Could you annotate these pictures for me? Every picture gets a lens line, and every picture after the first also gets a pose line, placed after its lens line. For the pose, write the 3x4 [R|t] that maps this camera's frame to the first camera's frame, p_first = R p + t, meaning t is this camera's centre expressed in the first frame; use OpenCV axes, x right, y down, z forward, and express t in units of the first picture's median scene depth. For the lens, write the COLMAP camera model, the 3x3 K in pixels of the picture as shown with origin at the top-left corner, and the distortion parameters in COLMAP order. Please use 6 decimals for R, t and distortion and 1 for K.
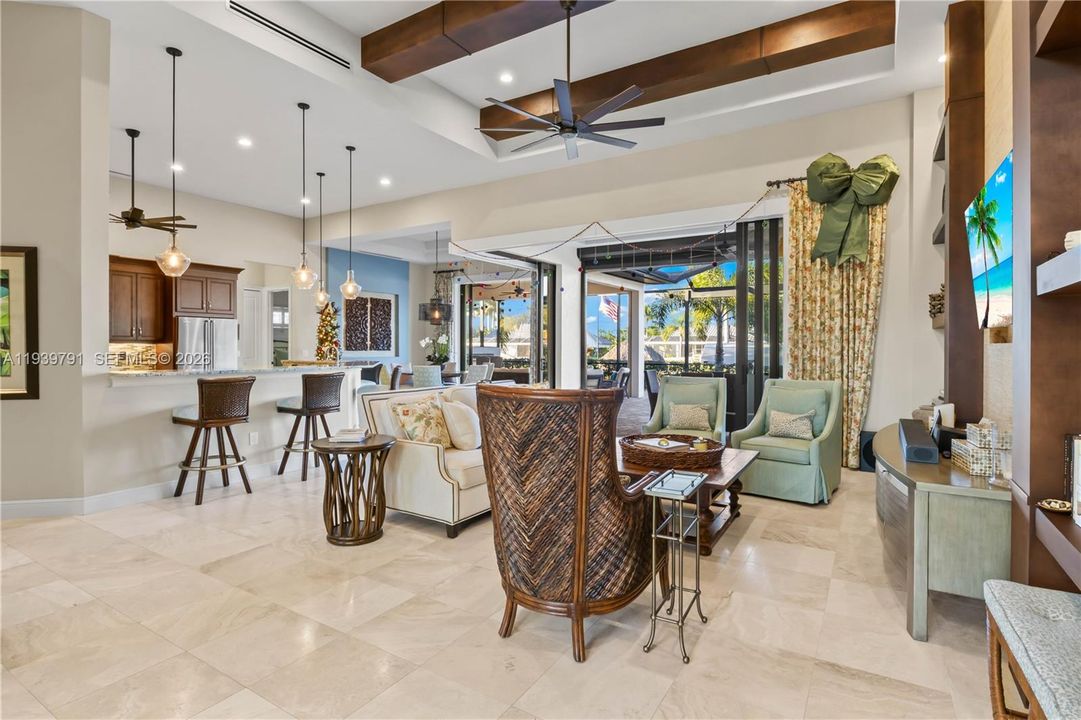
lens RADIAL K [[541.4, 0, 541.7], [0, 541.4, 345.4], [0, 0, 1]] dist [-0.009065, 0.001261]
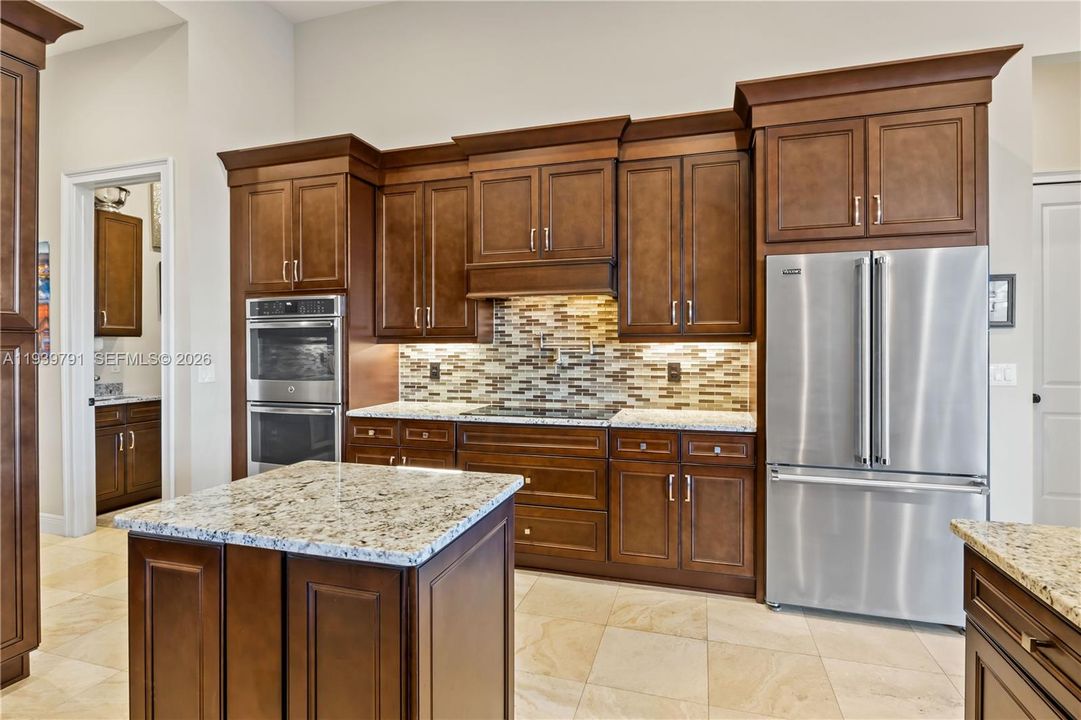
lens RADIAL K [[541.4, 0, 538.9], [0, 541.4, 351.4], [0, 0, 1]] dist [-0.009065, 0.001261]
pose [[0.257019, 0.005403, -0.966391, -0.309127], [0.004387, 0.999968, 0.006757, -0.000324], [0.966396, -0.005976, 0.256987, 0.606990]]
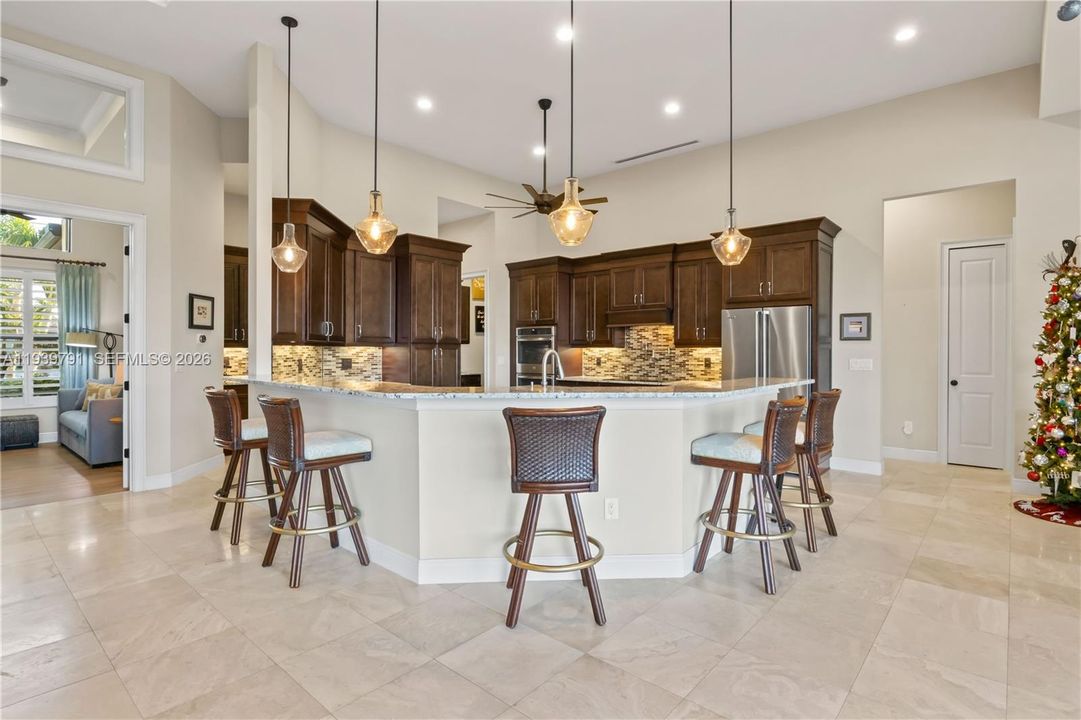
lens RADIAL K [[541.4, 0, 543.1], [0, 541.4, 348.4], [0, 0, 1]] dist [-0.009065, 0.001261]
pose [[-0.169549, -0.005017, -0.985509, 0.057974], [-0.000322, 0.999987, -0.005036, 0.001192], [0.985522, -0.000536, -0.169548, 0.682726]]
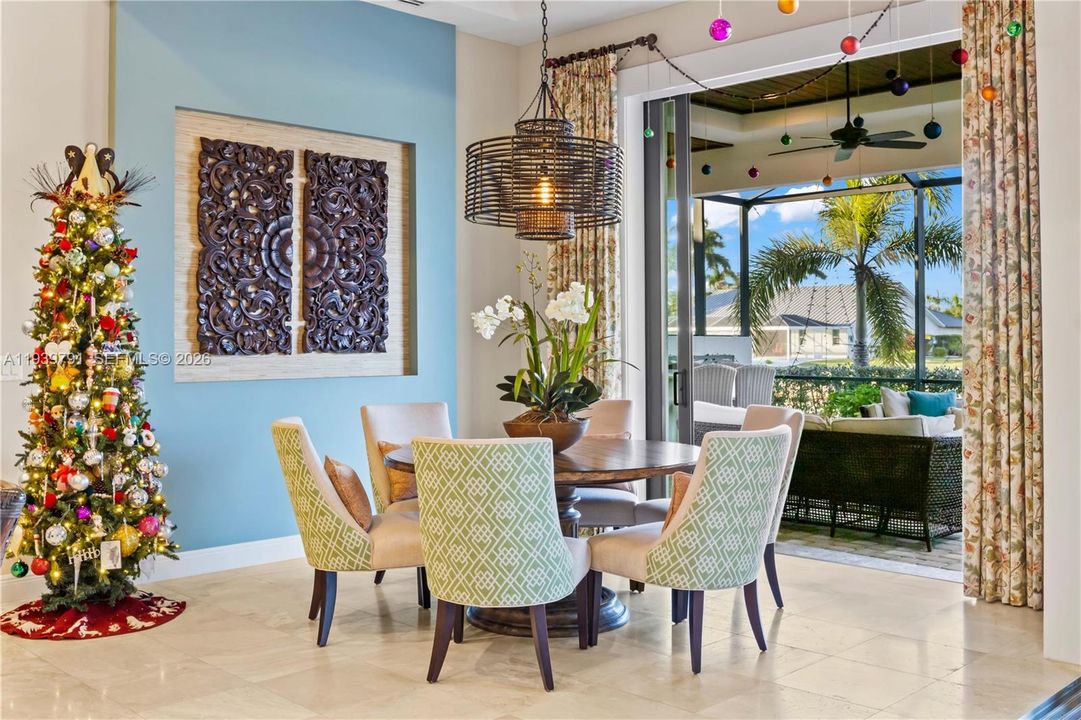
lens RADIAL K [[1066.0, 0, 544.1], [0, 1066.0, 310.2], [0, 0, 1]] dist [-0.051978, 0.000000]
pose [[0.972702, -0.012045, -0.231746, -0.097604], [0.007429, 0.999756, -0.020781, 0.000285], [0.231940, 0.018492, 0.972554, 0.605036]]
